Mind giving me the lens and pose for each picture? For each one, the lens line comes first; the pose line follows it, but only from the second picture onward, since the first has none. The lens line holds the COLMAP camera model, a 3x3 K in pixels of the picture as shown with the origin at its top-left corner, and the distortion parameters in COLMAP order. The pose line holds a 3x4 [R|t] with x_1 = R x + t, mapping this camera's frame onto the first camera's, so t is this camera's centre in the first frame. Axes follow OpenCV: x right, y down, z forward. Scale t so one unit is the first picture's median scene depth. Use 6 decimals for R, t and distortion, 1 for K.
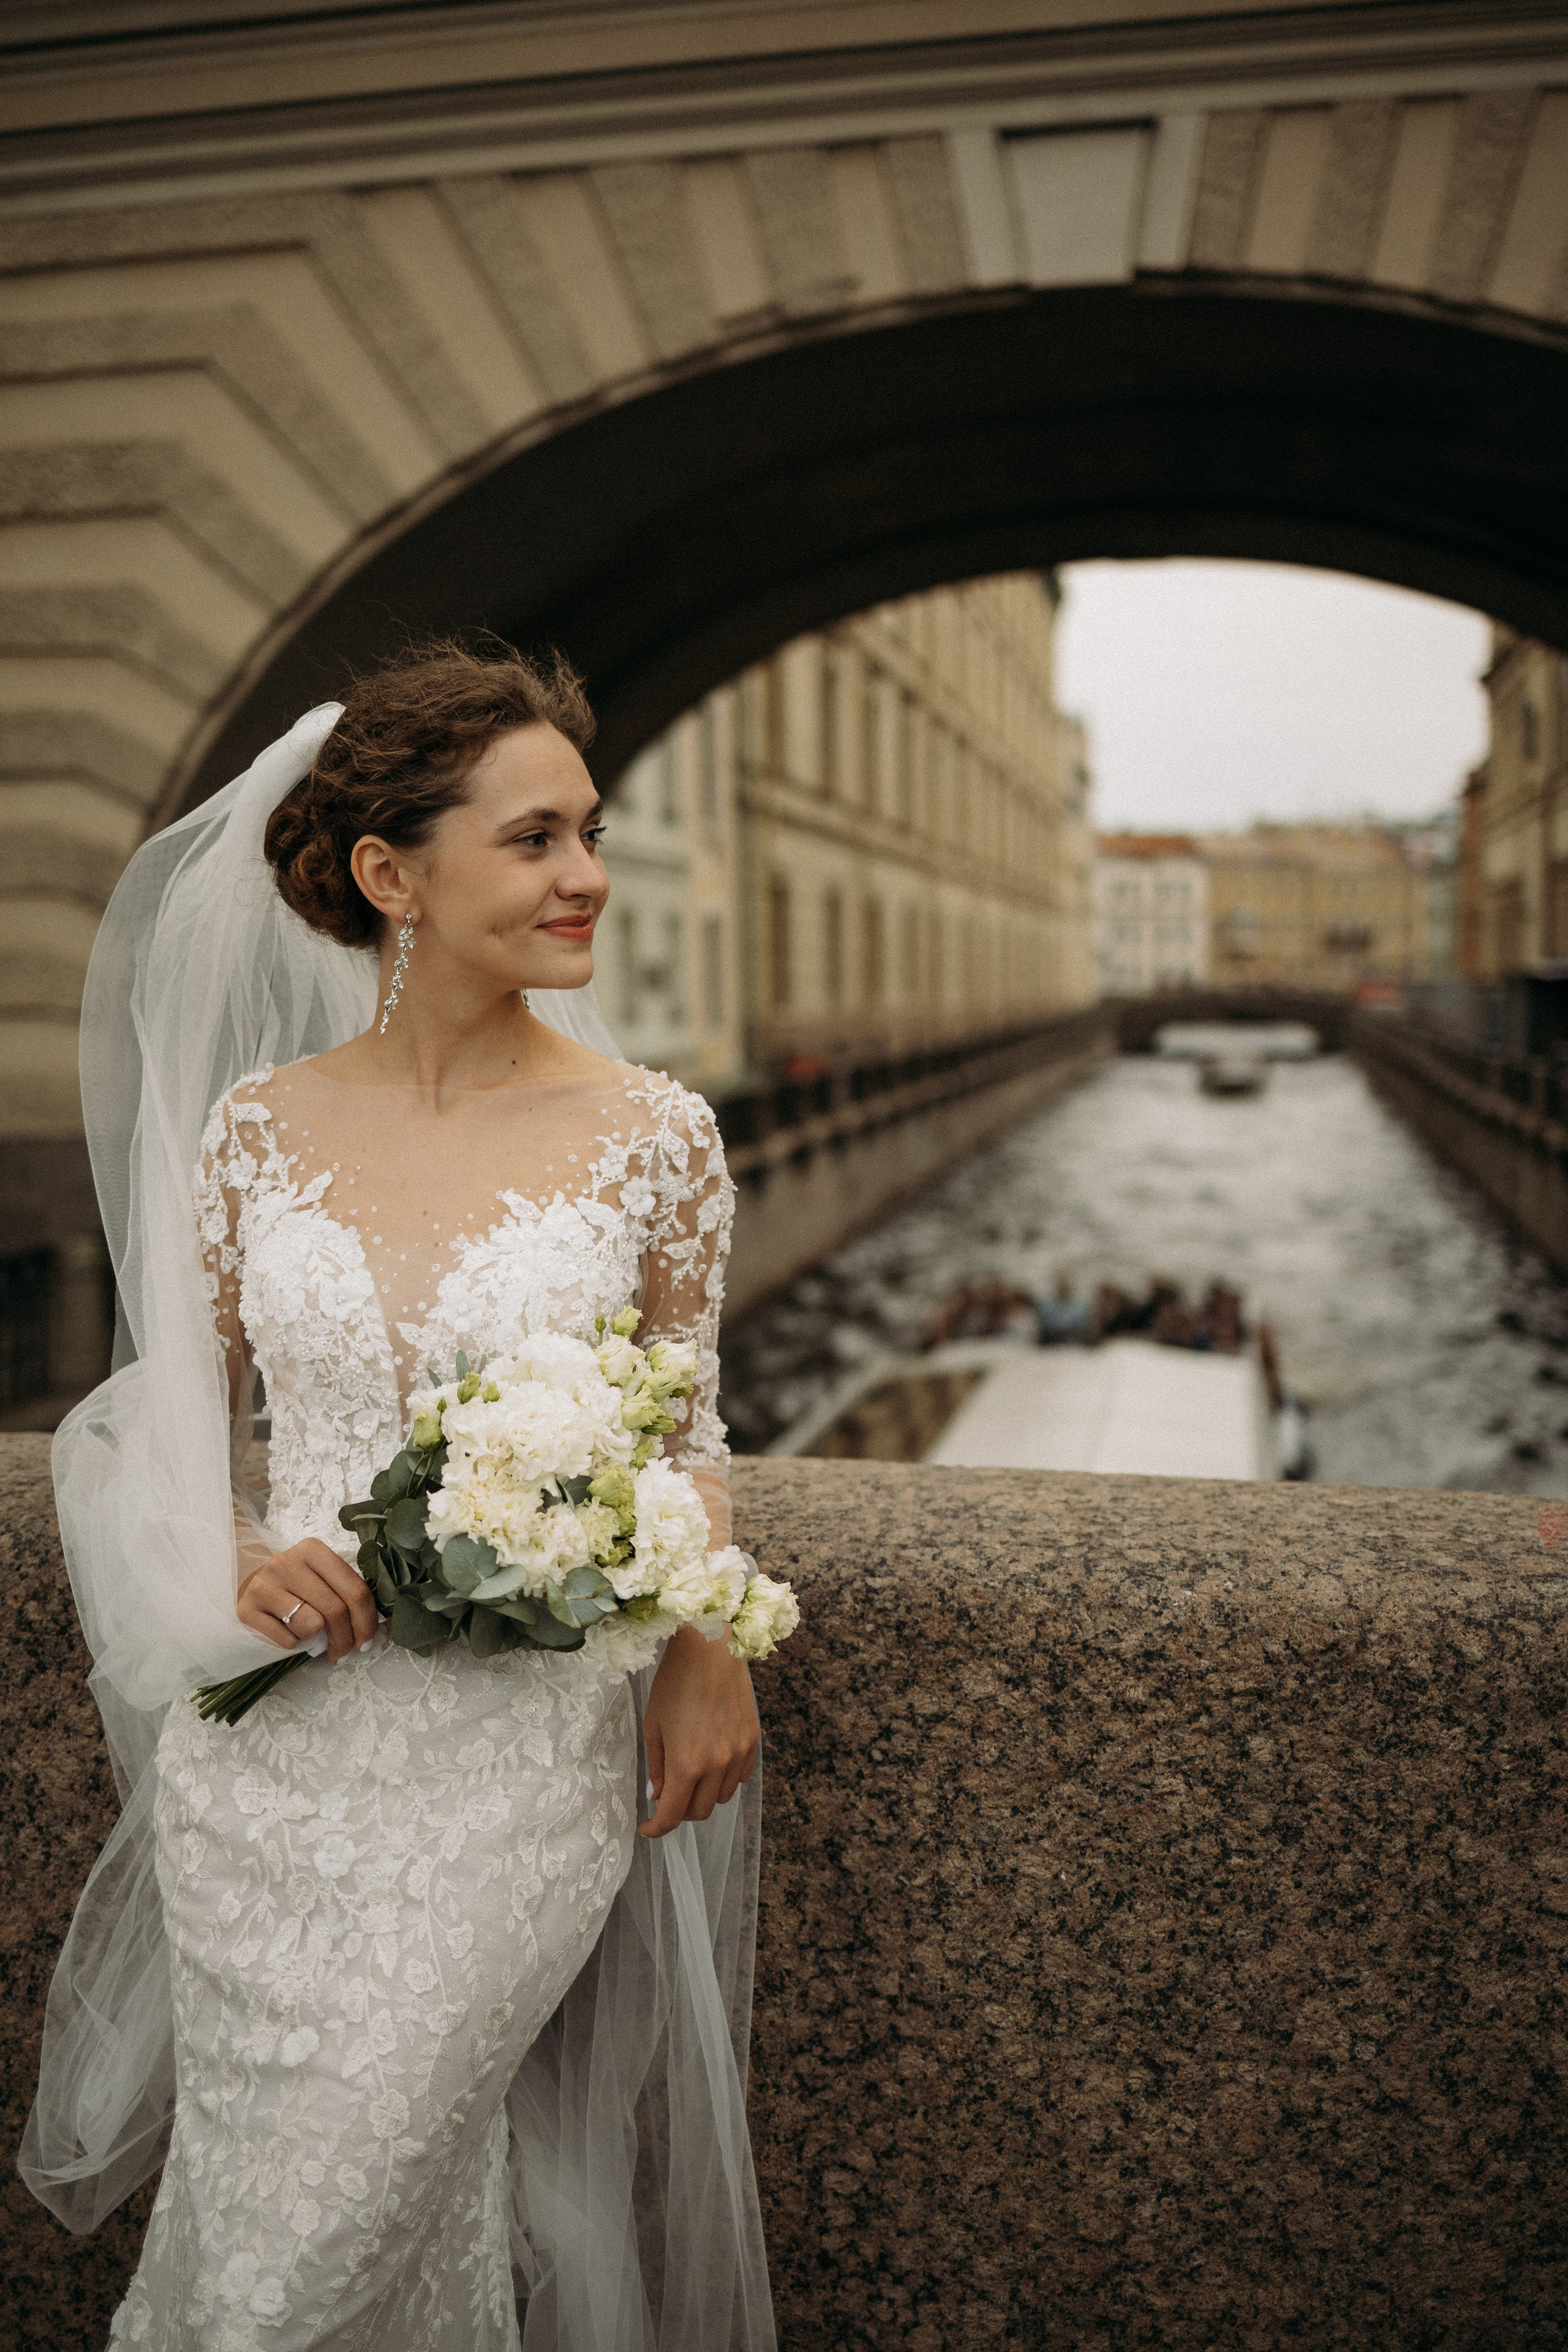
lens RADIAL K [[2556.1, 0, 795.7], [0, 2556.1, 1111.3], [0, 0, 1]] dist [-0.074967, 0.056001]
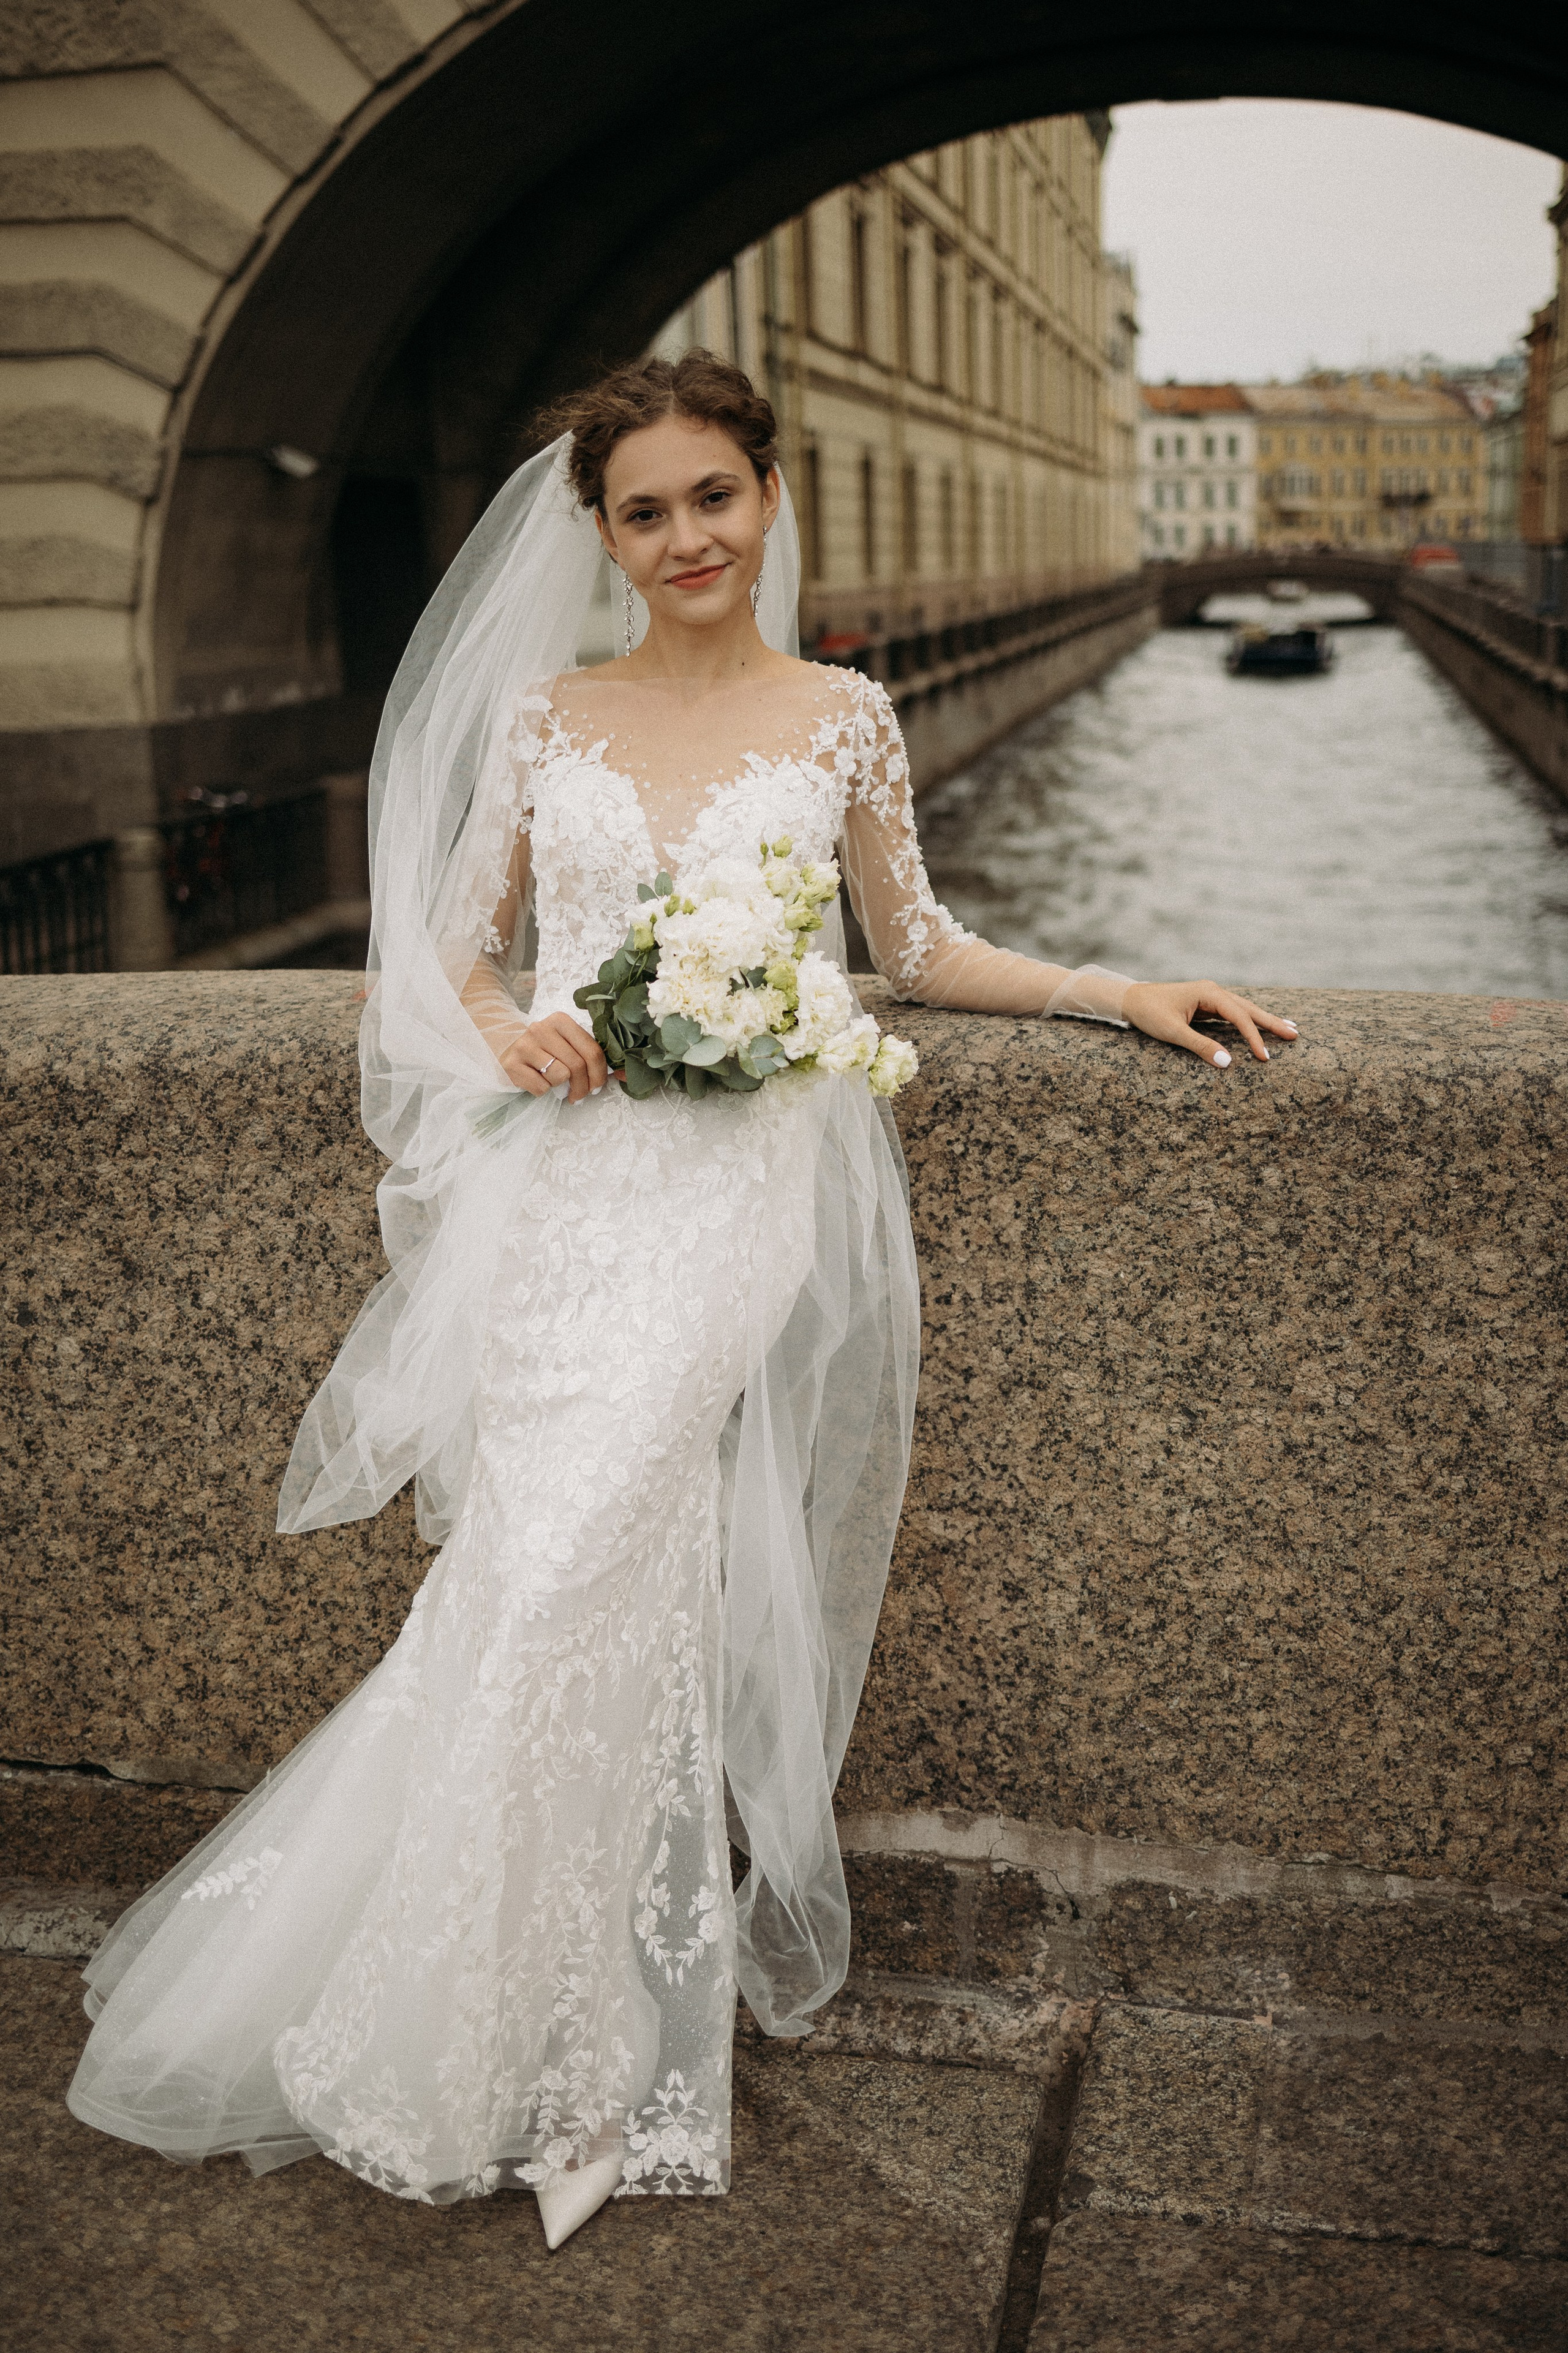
lens RADIAL K [[2577.2, 0, 832.9], [0, 2577.2, 1182.0], [0, 0, 1]] dist [-0.067426, 0.043430]
pose [[0.999895, -0.014274, -0.002318, -0.043018], [0.014455, 0.981943, 0.188624, -0.003512], [-0.000416, -0.188637, 0.982047, -0.321754]]
